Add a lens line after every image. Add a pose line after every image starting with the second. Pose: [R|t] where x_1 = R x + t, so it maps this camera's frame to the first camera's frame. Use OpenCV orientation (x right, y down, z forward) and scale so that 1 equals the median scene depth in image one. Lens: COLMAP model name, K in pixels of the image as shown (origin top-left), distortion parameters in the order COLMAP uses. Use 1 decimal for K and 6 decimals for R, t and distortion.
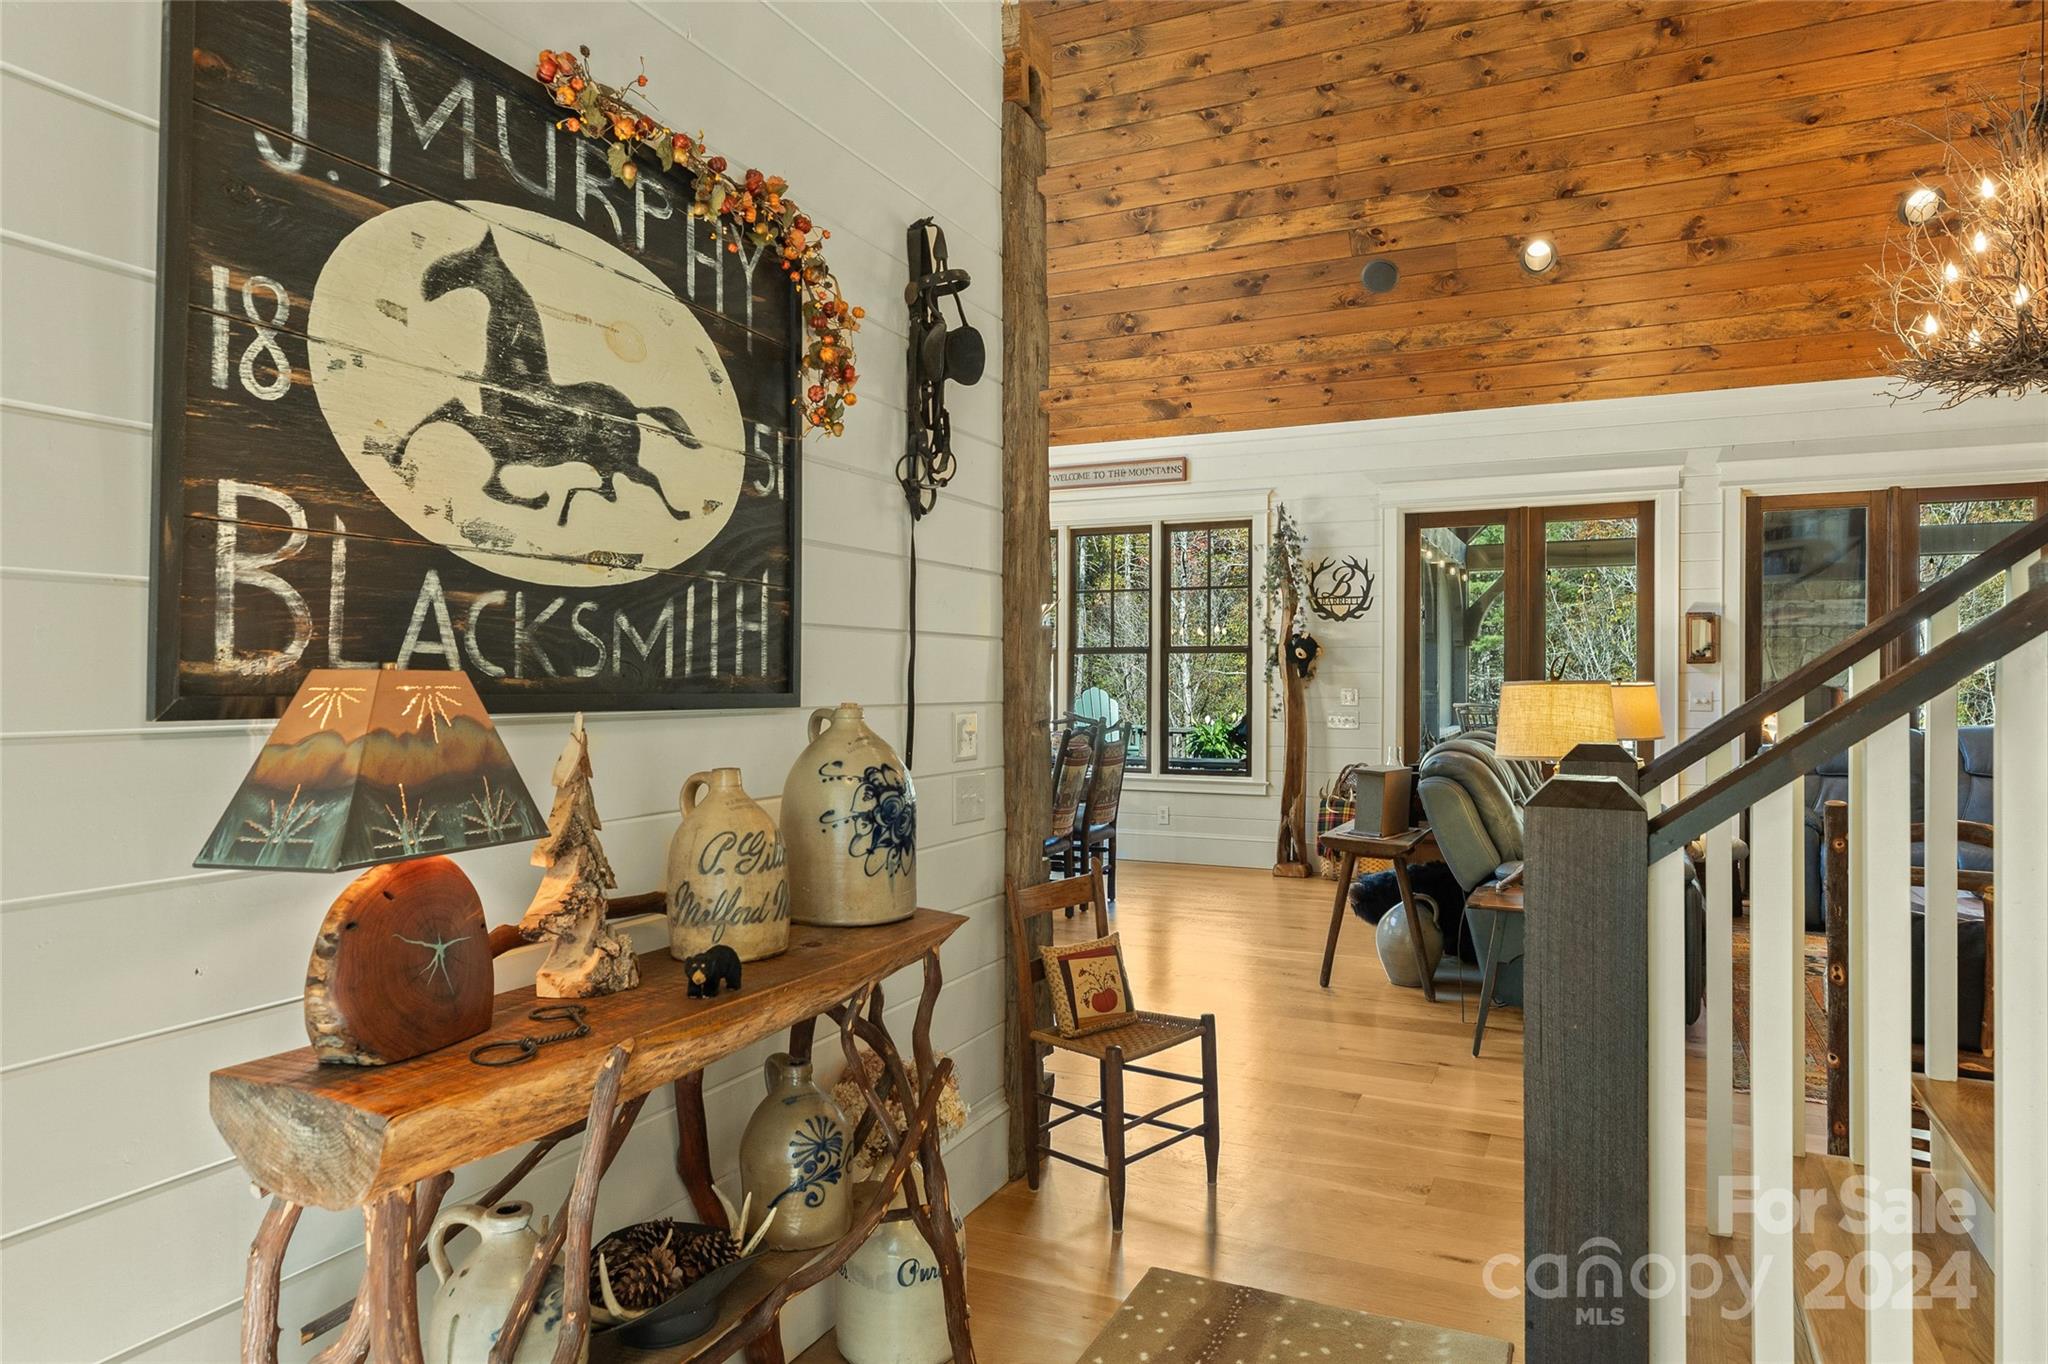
lens RADIAL K [[1286.9, 0, 998.9], [0, 1286.9, 671.1], [0, 0, 1]] dist [0.004387, 0.002335]
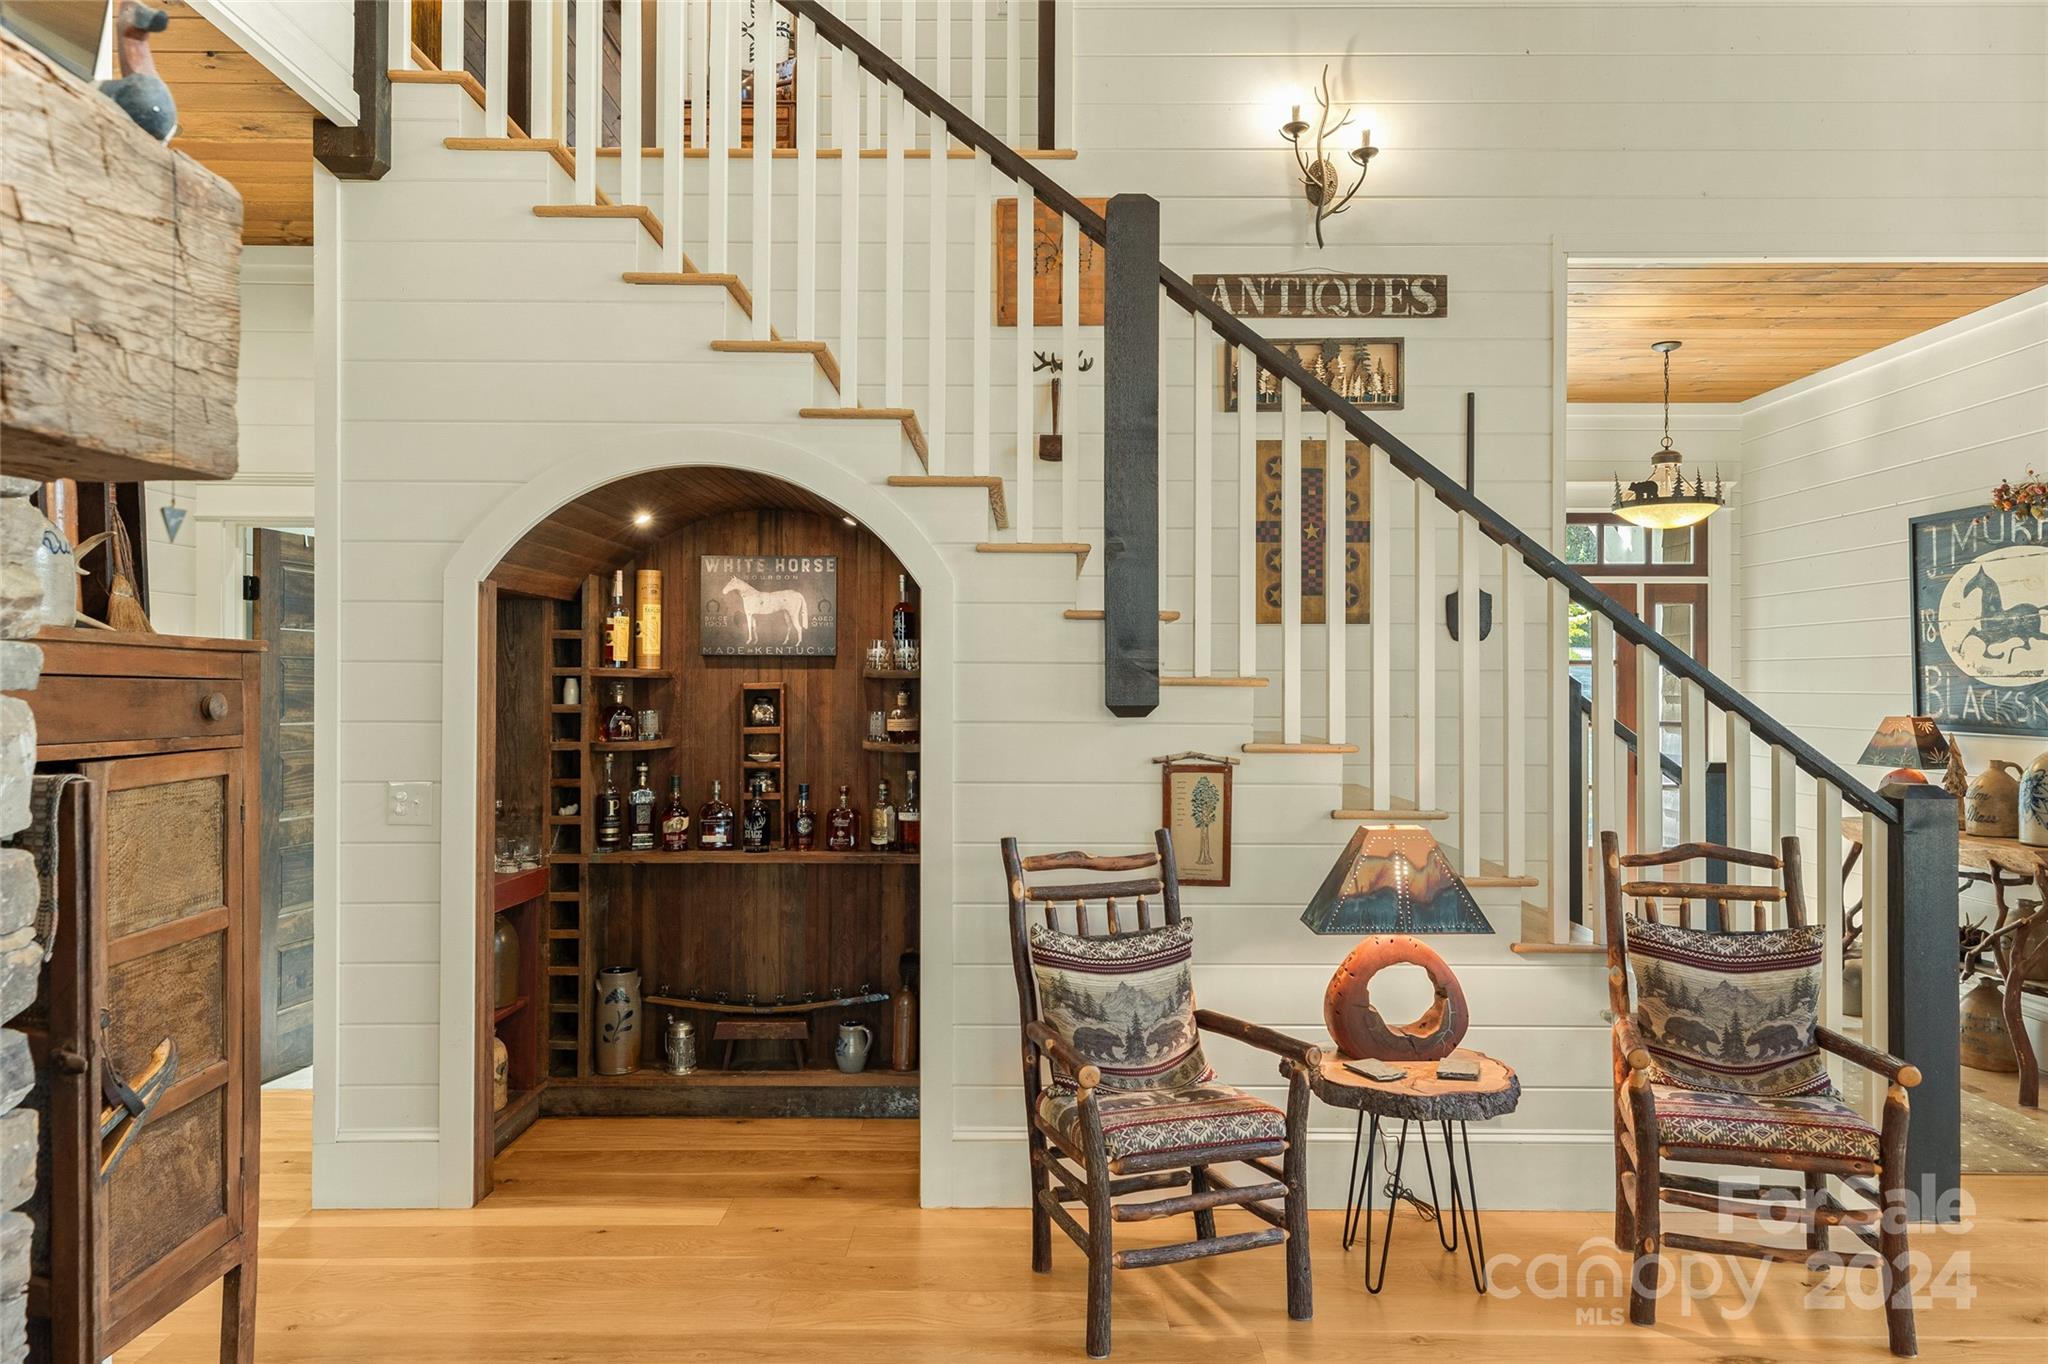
lens RADIAL K [[1382.7, 0, 1021.2], [0, 1382.7, 682.4], [0, 0, 1]] dist [0.022629, -0.005243]
pose [[-0.890306, -0.005878, -0.455324, 0.732832], [-0.000533, 0.999929, -0.011865, -0.010704], [0.455362, -0.010321, -0.890247, 0.699537]]
